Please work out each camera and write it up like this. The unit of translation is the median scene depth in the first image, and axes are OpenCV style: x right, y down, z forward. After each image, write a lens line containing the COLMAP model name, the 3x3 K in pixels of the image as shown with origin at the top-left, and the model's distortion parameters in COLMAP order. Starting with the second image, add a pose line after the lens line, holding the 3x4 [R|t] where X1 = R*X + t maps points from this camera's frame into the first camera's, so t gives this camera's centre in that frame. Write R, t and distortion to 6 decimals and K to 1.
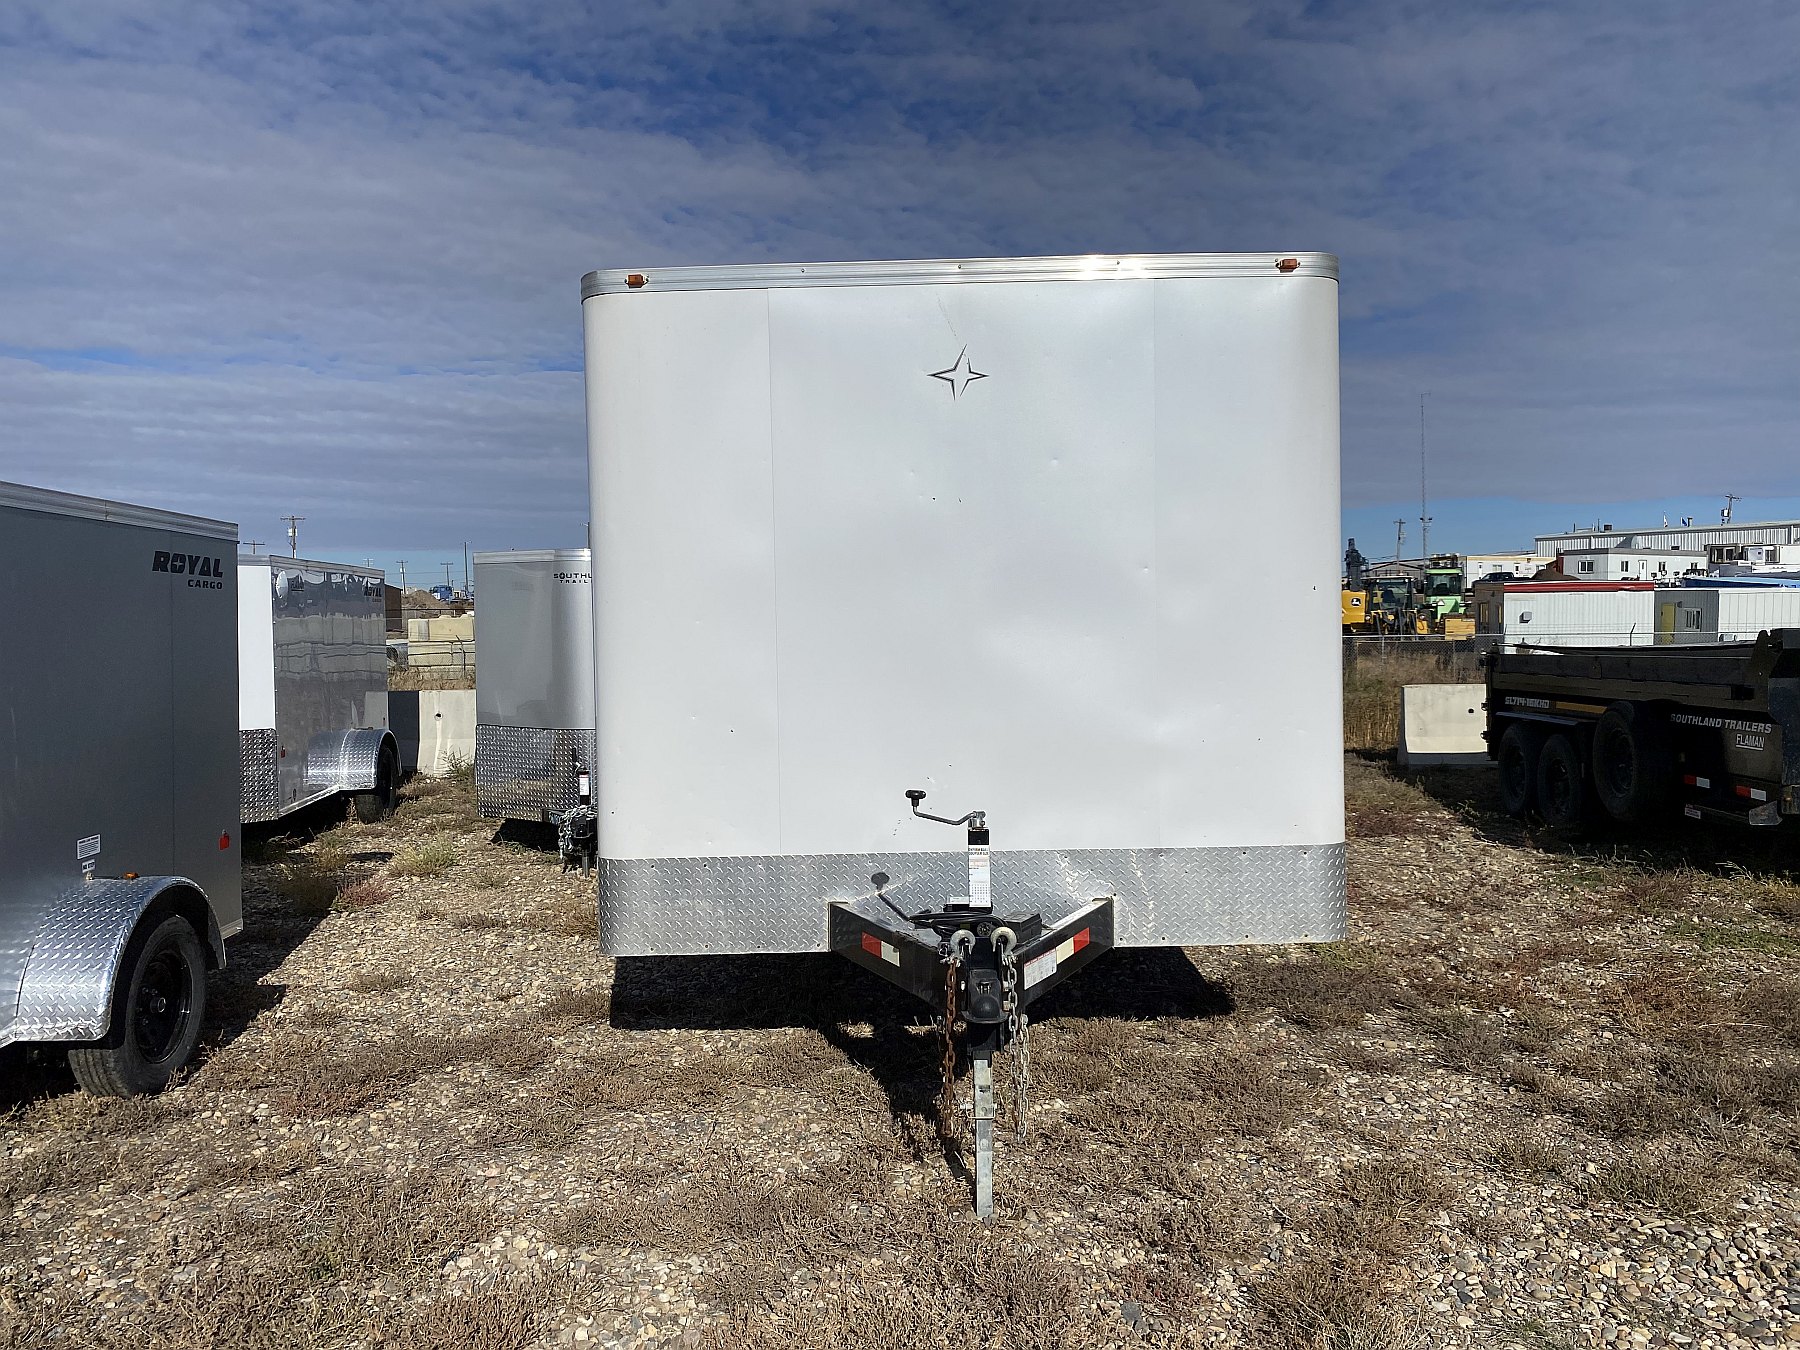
lens RADIAL K [[1378.4, 0, 890.3], [0, 1378.4, 688.6], [0, 0, 1]] dist [0.056761, -0.072956]
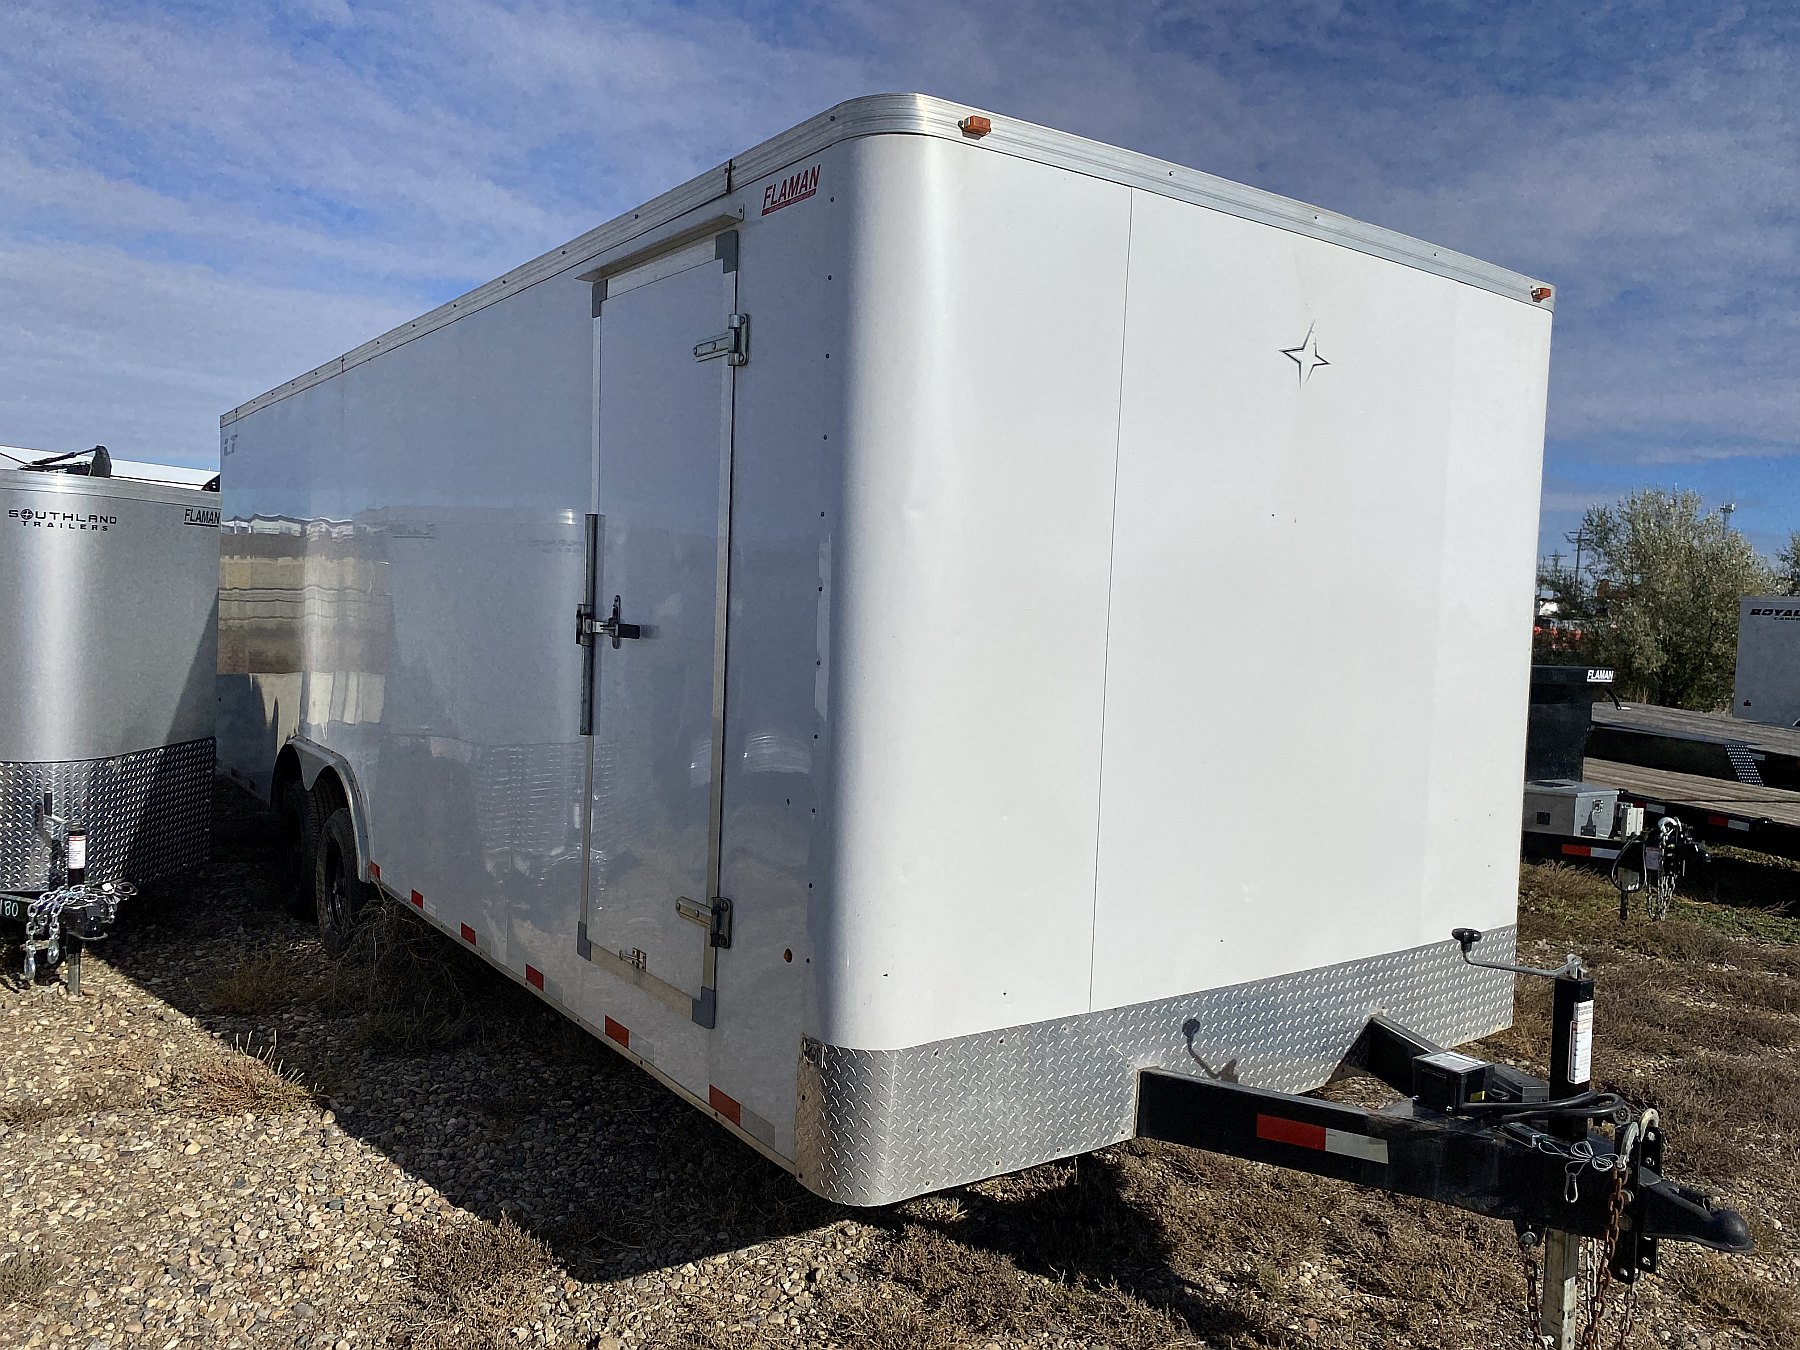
lens RADIAL K [[1378.4, 0, 902.3], [0, 1378.4, 658.3], [0, 0, 1]] dist [0.056761, -0.072956]
pose [[0.803252, 0.025648, 0.595087, -0.299398], [-0.028787, 0.999577, -0.004225, -0.026175], [-0.594943, -0.013737, 0.803650, 0.265267]]
